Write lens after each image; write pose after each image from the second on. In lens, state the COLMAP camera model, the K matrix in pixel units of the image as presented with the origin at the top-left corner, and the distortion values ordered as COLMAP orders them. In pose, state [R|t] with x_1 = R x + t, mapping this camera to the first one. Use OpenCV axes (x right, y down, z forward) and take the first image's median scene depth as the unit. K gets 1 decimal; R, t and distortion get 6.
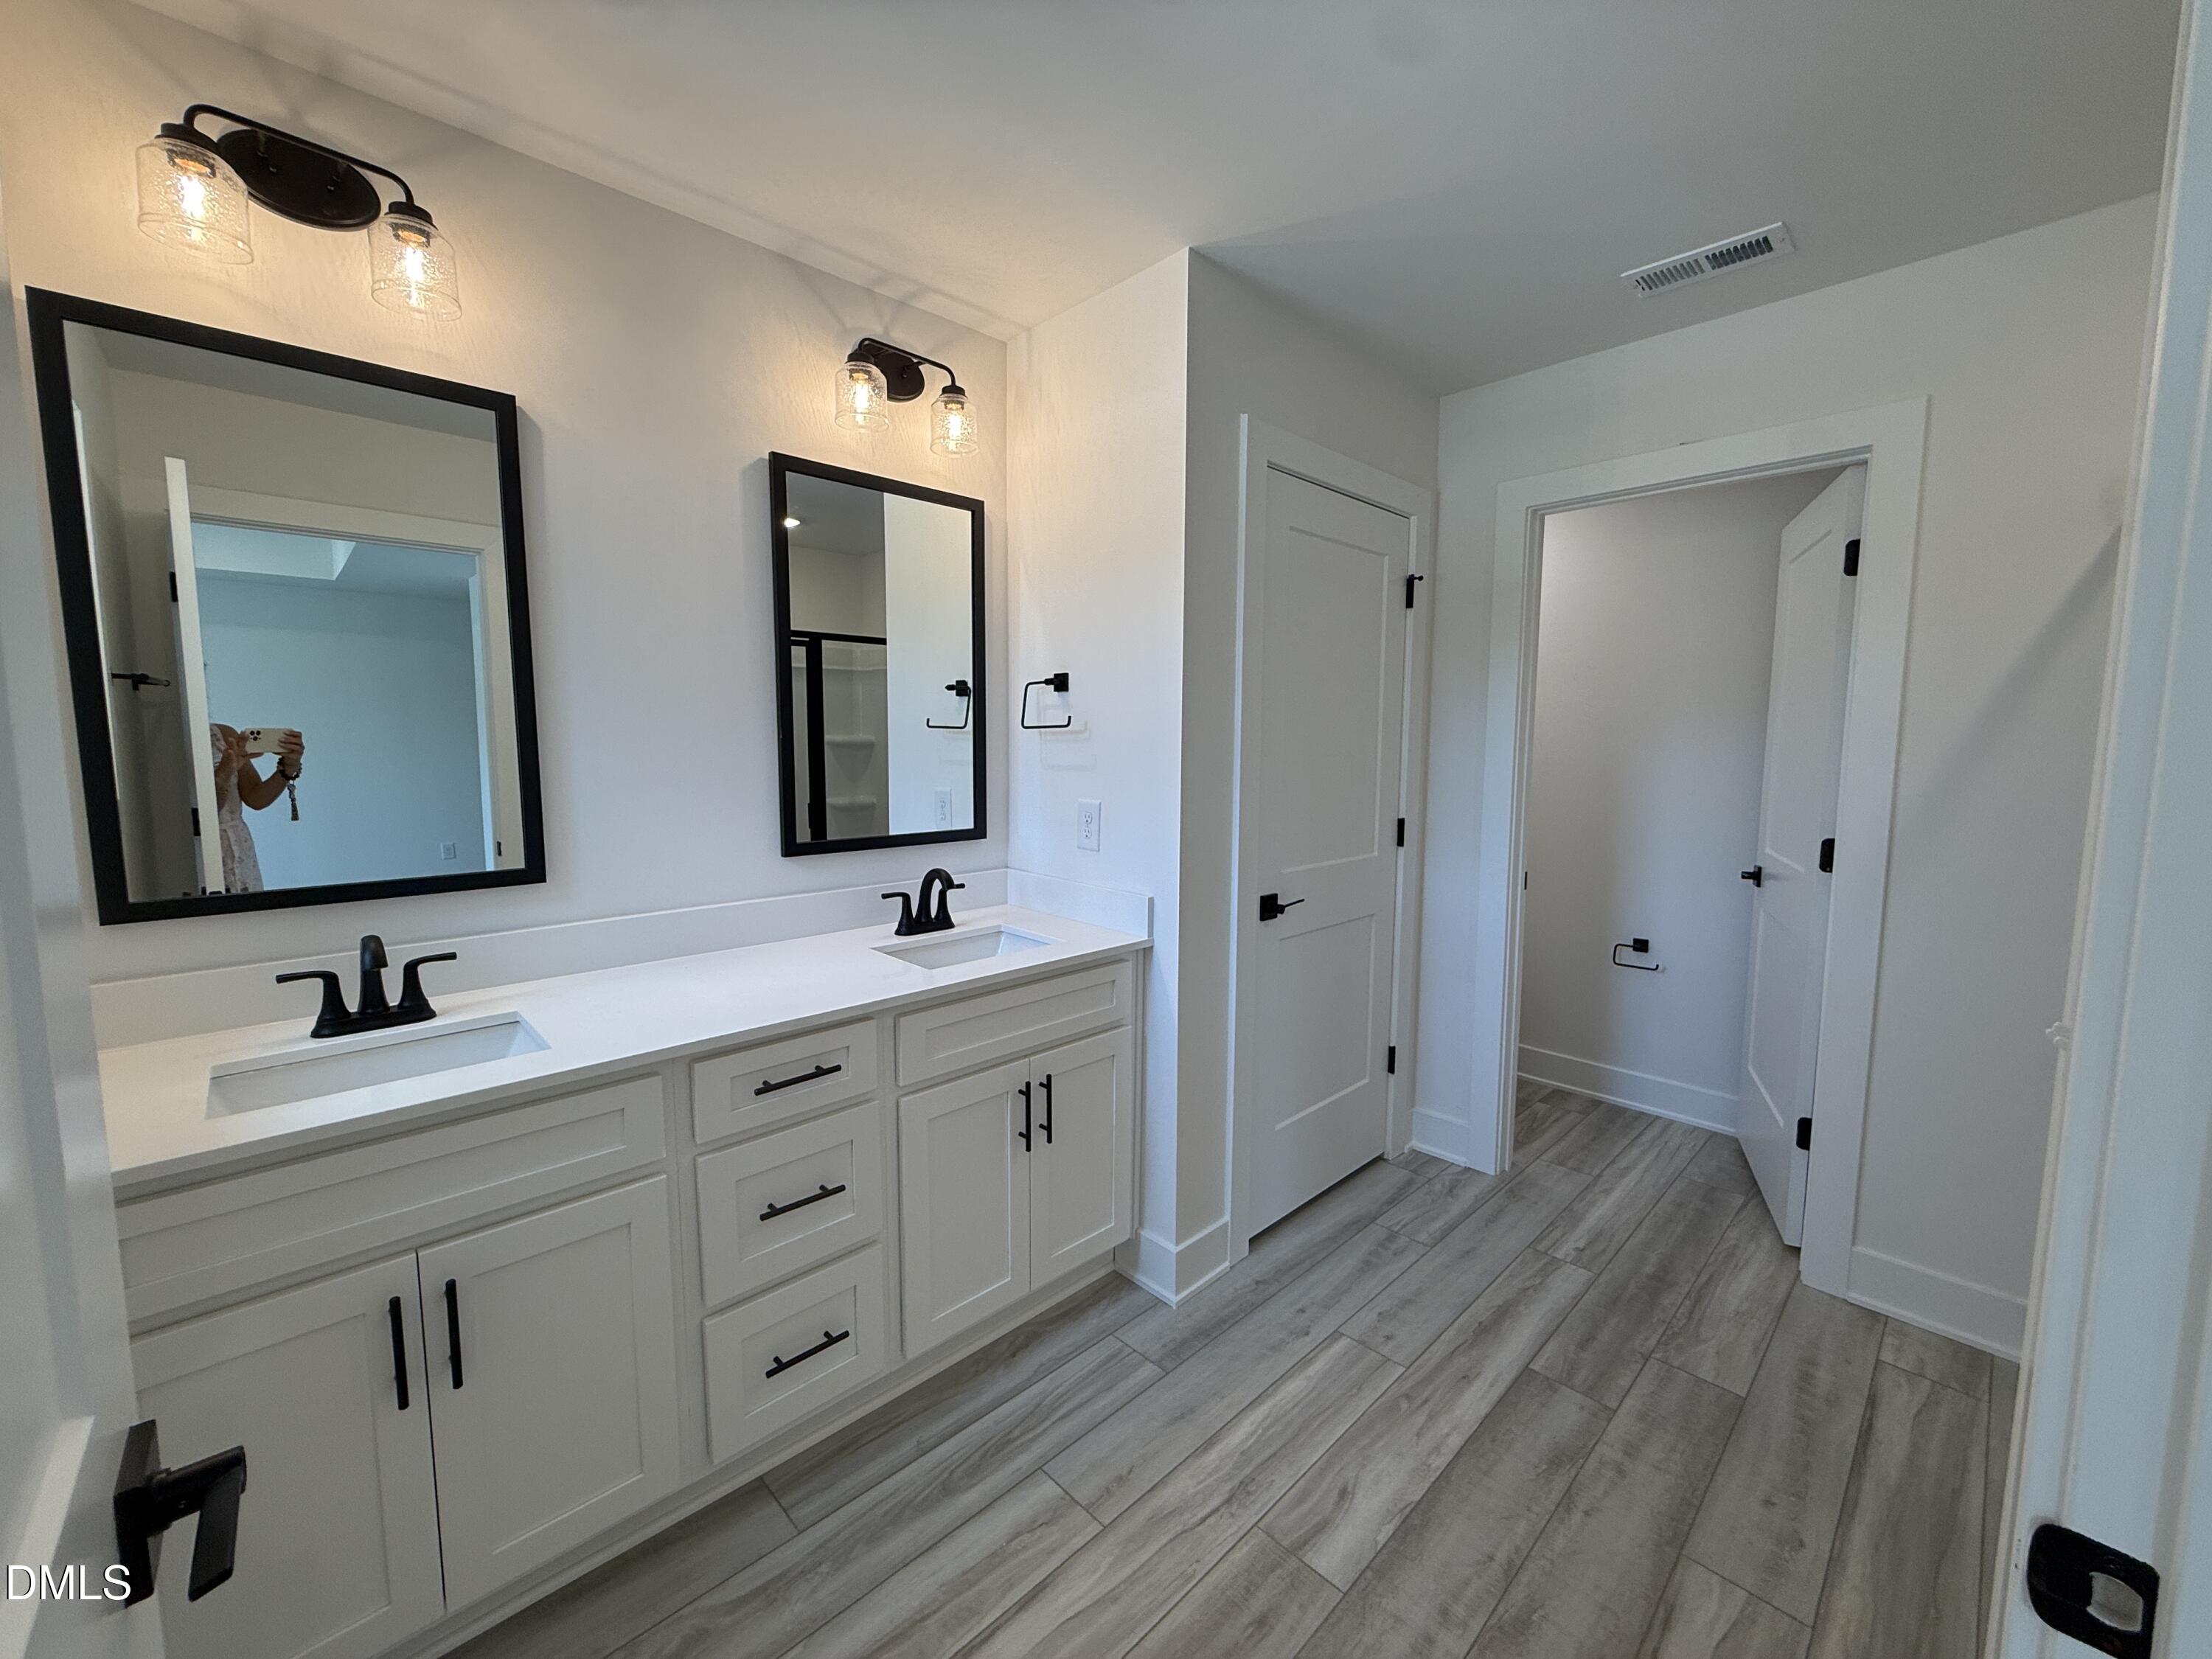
lens RADIAL K [[891.0, 0, 1106.0], [0, 891.0, 829.5], [0, 0, 1]] dist [-0.000731, -0.000340]
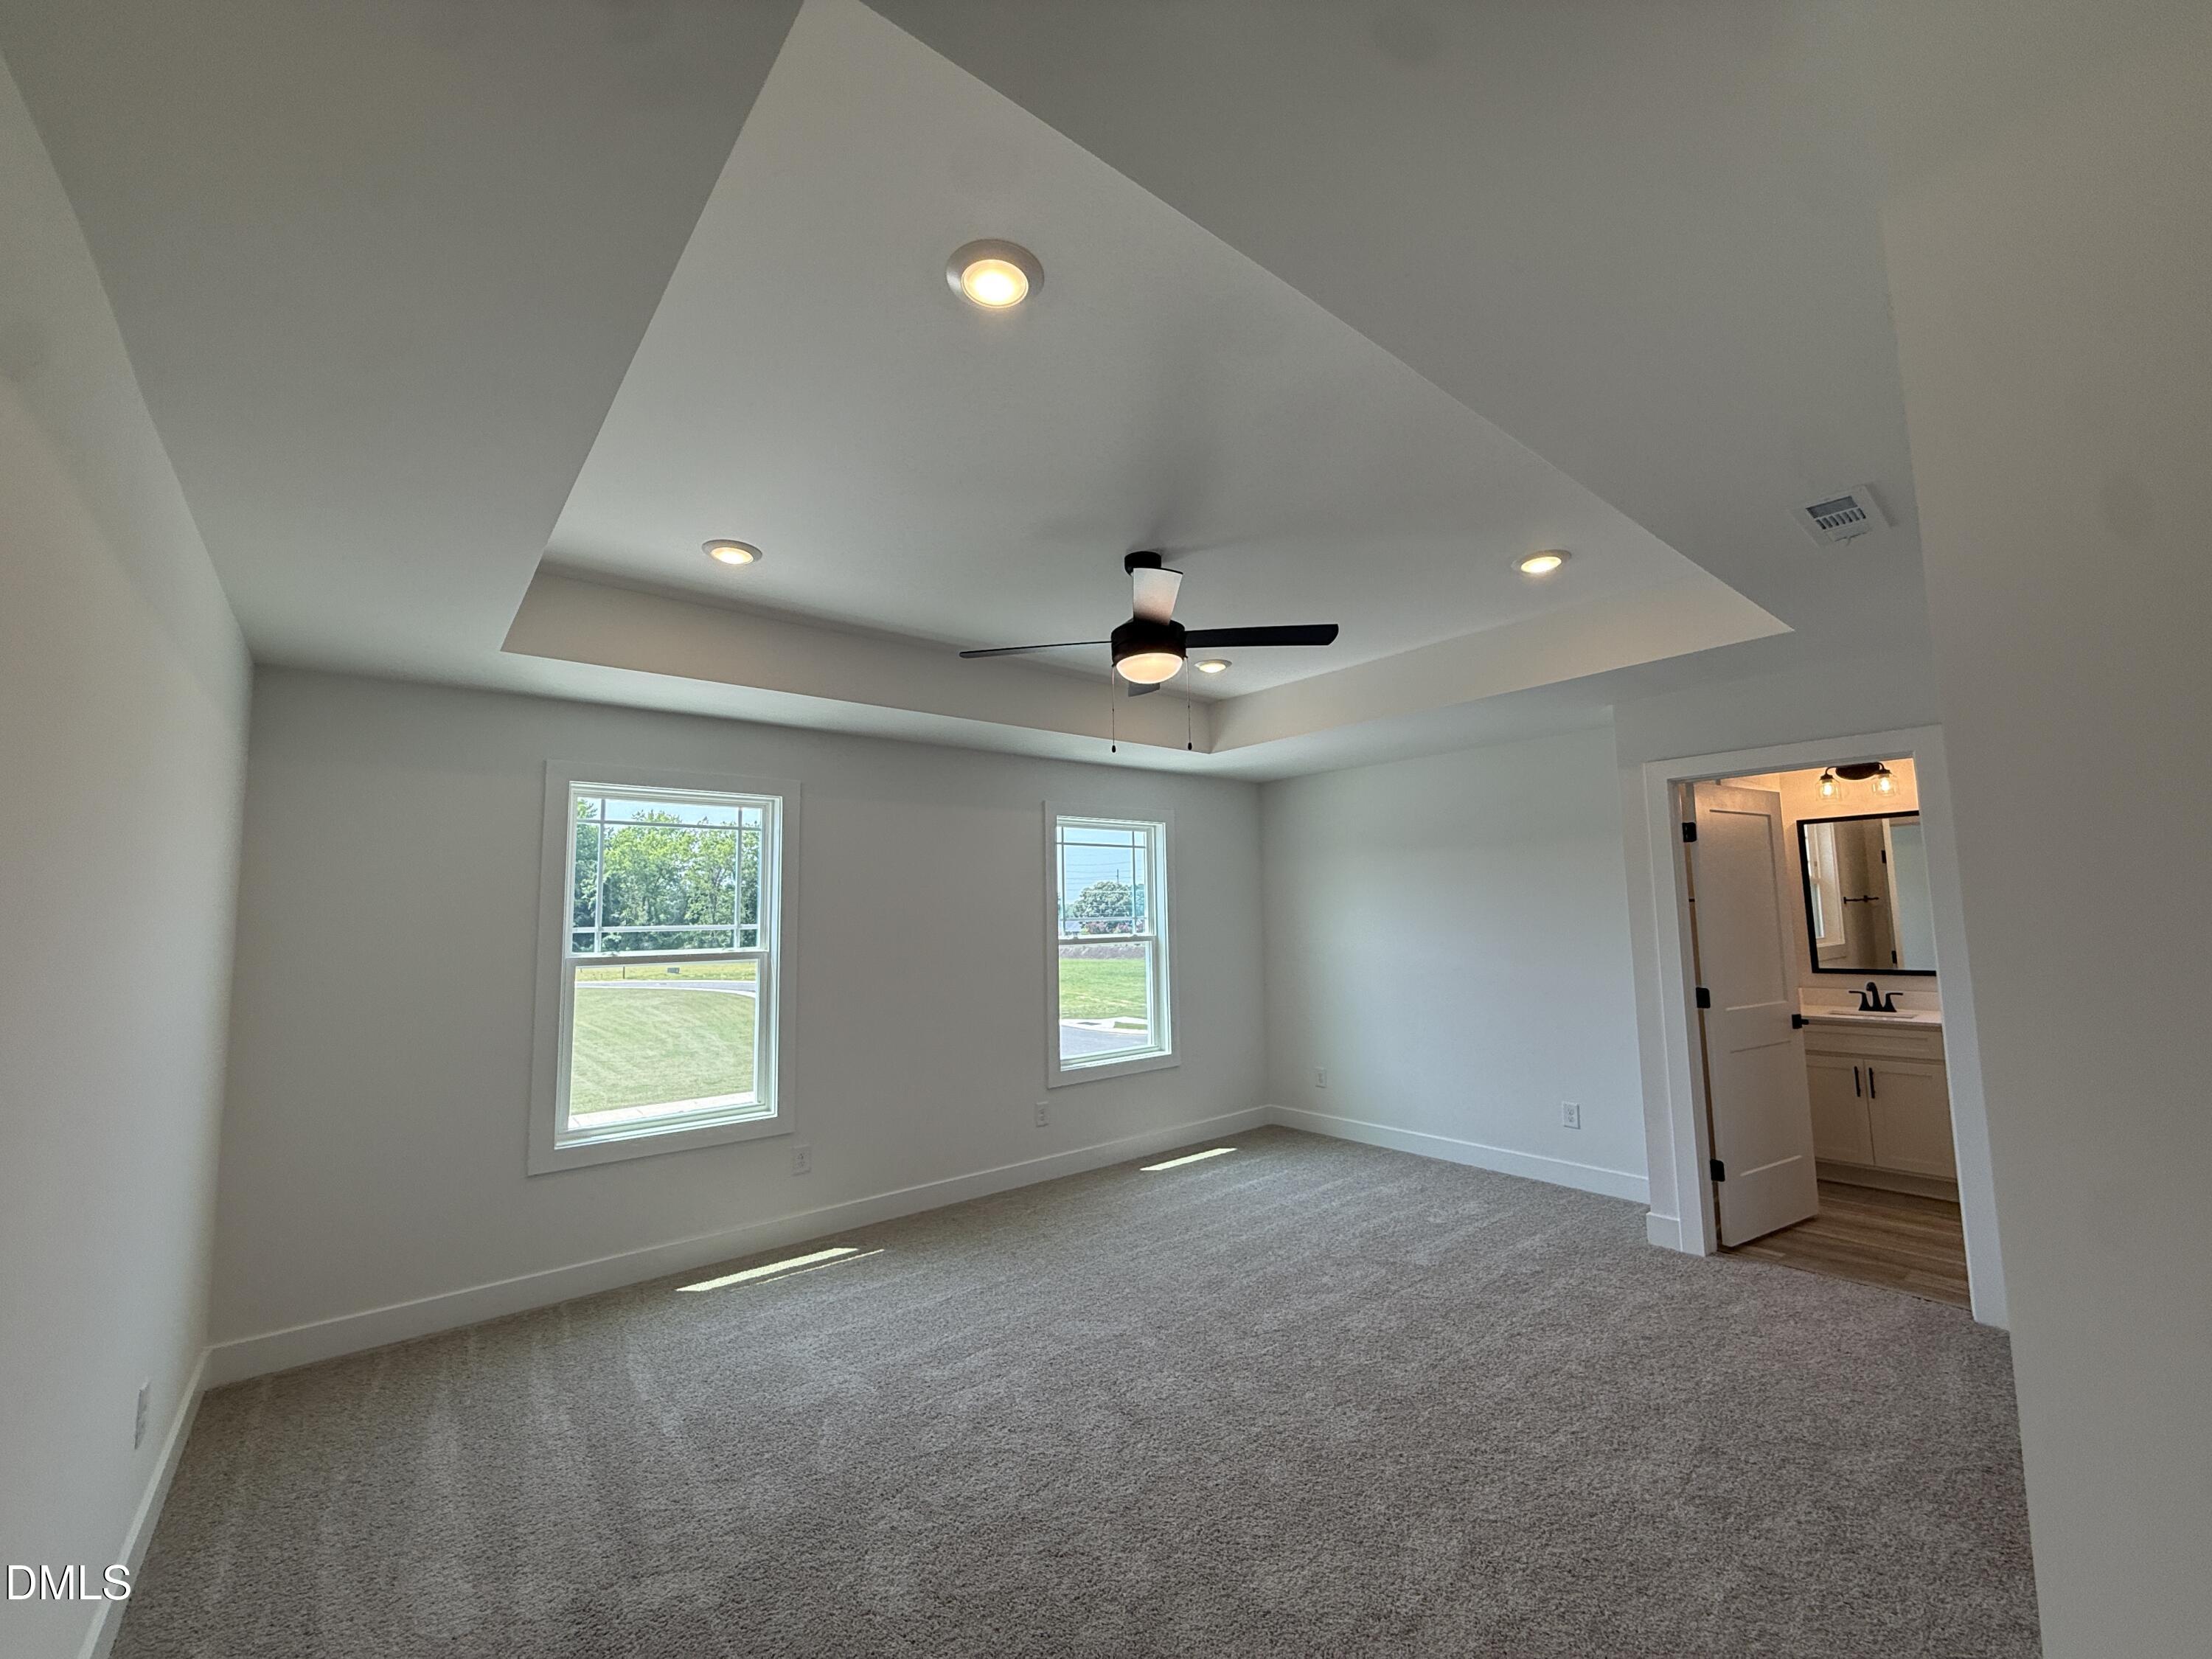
lens RADIAL K [[891.0, 0, 1106.0], [0, 891.0, 829.5], [0, 0, 1]] dist [-0.000731, -0.000340]
pose [[-0.086789, -0.105825, -0.990590, 2.903445], [-0.085455, 0.991468, -0.098432, 0.124955], [0.992555, 0.076108, -0.095092, -1.661943]]
